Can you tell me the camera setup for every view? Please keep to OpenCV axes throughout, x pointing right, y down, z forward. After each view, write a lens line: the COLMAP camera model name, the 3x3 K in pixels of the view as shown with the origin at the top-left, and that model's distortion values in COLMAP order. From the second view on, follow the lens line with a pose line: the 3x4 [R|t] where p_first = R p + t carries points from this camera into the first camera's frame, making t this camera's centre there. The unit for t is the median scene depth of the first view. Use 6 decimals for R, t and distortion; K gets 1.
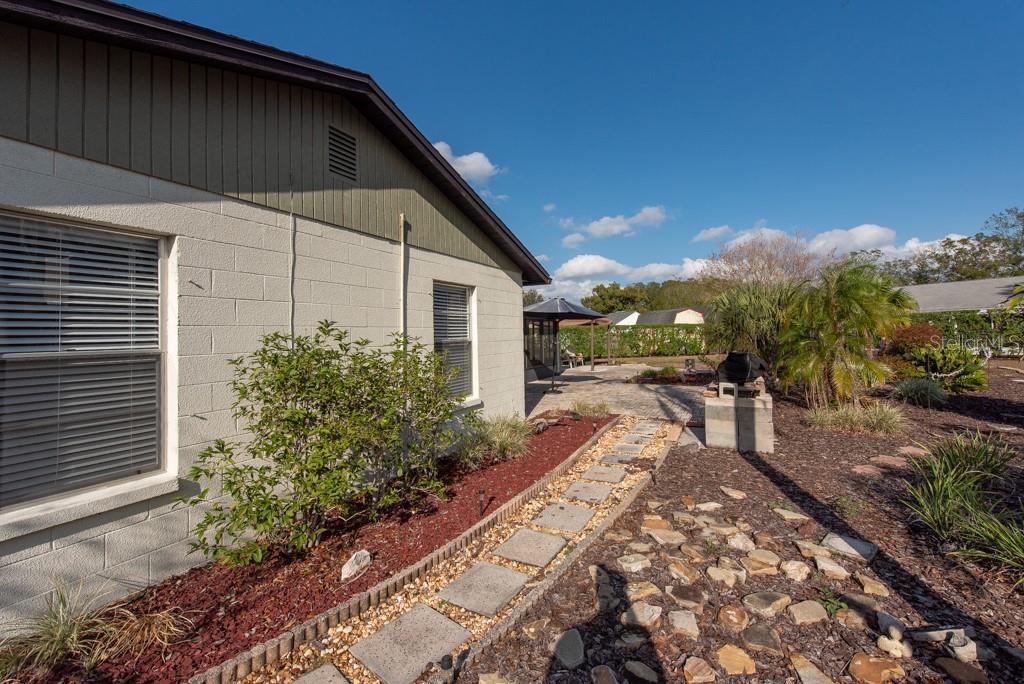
lens RADIAL K [[419.7, 0, 541.0], [0, 419.7, 320.9], [0, 0, 1]] dist [0.014692, -0.000221]
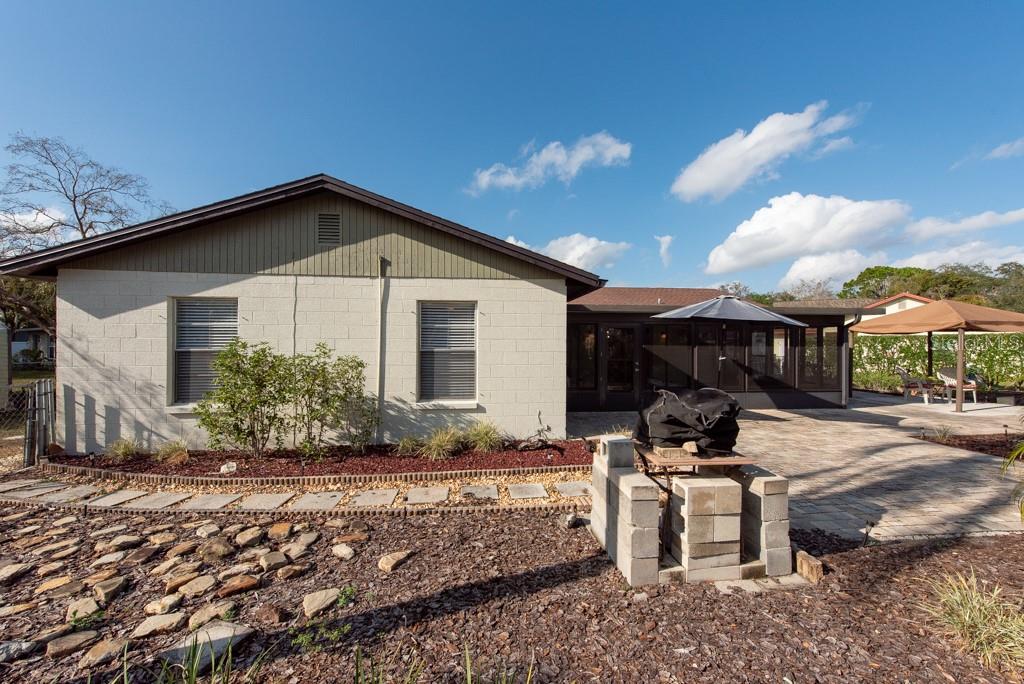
lens RADIAL K [[406.6, 0, 512.0], [0, 406.6, 342.0], [0, 0, 1]] dist [0.006894, -0.000603]
pose [[0.508404, 0.018512, -0.860920, 1.205282], [0.013590, 0.999472, 0.029516, -0.009506], [0.861011, -0.026706, 0.507884, 0.821906]]
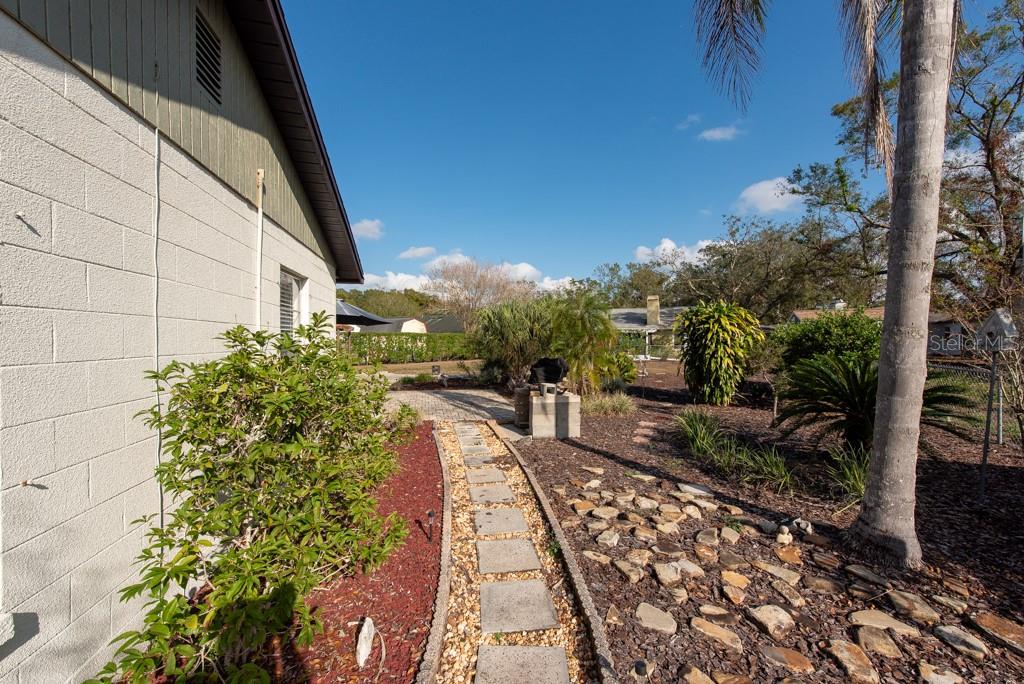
lens RADIAL K [[406.6, 0, 512.0], [0, 406.6, 342.0], [0, 0, 1]] dist [0.006894, -0.000603]
pose [[0.809396, 0.016931, 0.587020, -0.455414], [-0.034639, 0.999220, 0.018941, 0.017107], [-0.586241, -0.035664, 0.809351, 0.191950]]
